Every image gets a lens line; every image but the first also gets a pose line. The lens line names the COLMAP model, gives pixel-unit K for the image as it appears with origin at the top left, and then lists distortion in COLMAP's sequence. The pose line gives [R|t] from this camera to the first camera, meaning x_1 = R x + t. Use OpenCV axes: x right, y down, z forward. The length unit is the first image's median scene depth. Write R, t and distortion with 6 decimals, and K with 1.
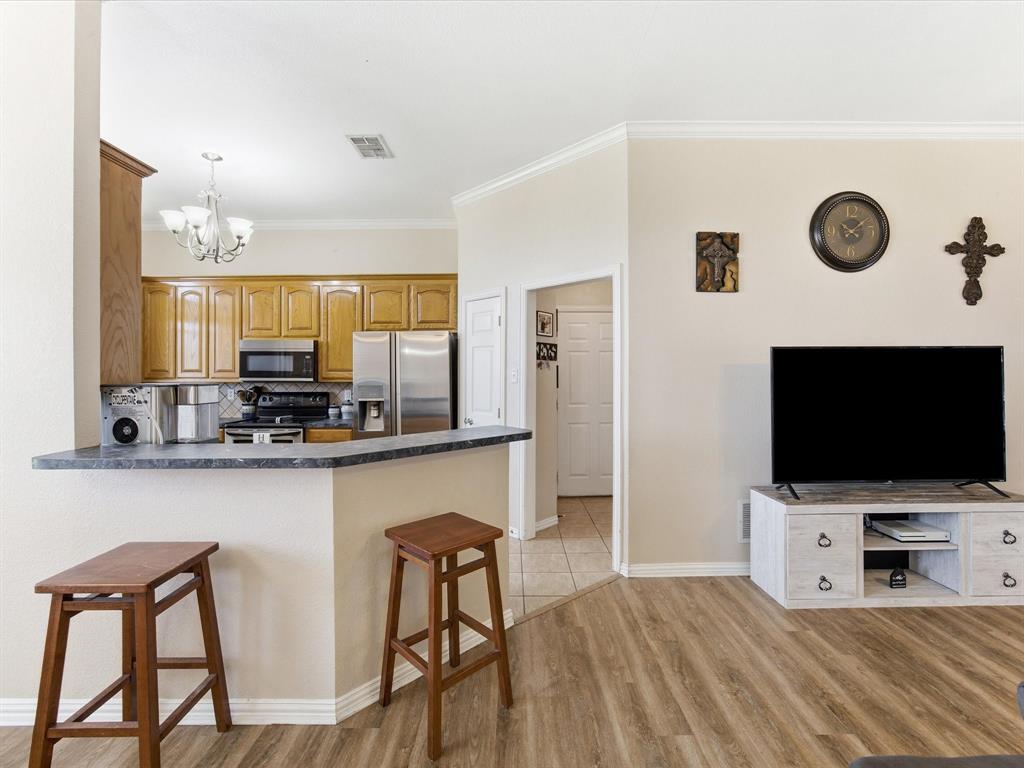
lens RADIAL K [[452.5, 0, 511.9], [0, 452.5, 376.3], [0, 0, 1]] dist [-0.023503, 0.005747]
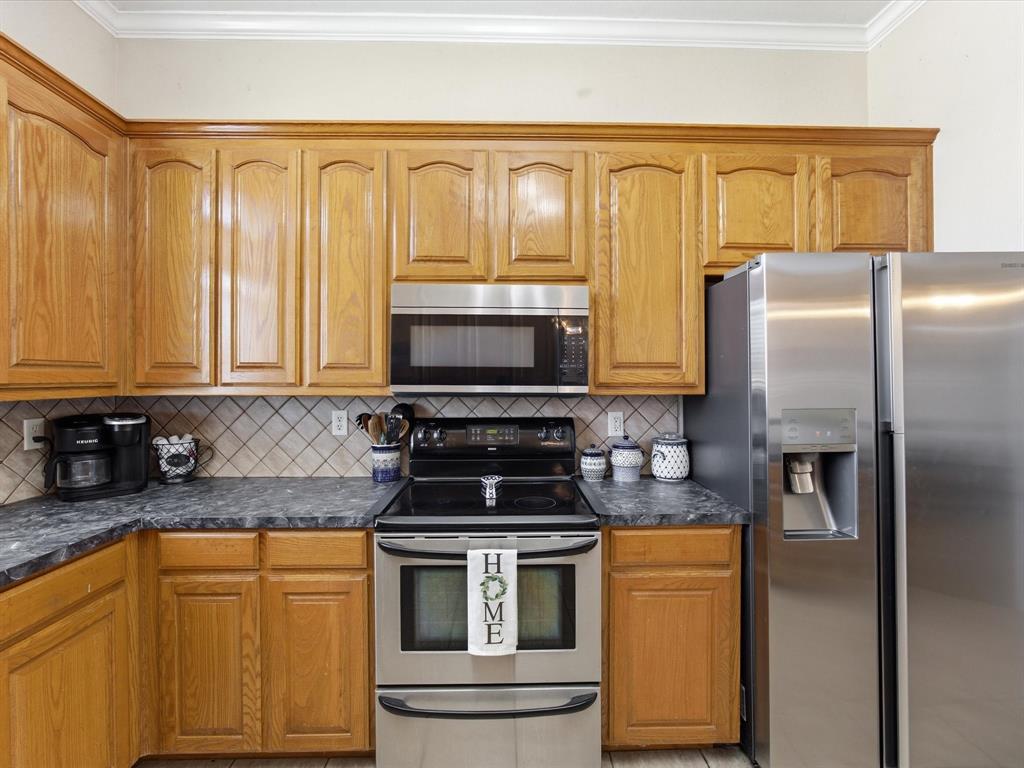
lens RADIAL K [[452.5, 0, 508.4], [0, 452.5, 376.2], [0, 0, 1]] dist [-0.023503, 0.005747]
pose [[0.999551, 0.001236, 0.029937, -0.511301], [-0.000987, 0.999965, -0.008339, -0.000781], [-0.029946, 0.008306, 0.999517, 0.608057]]
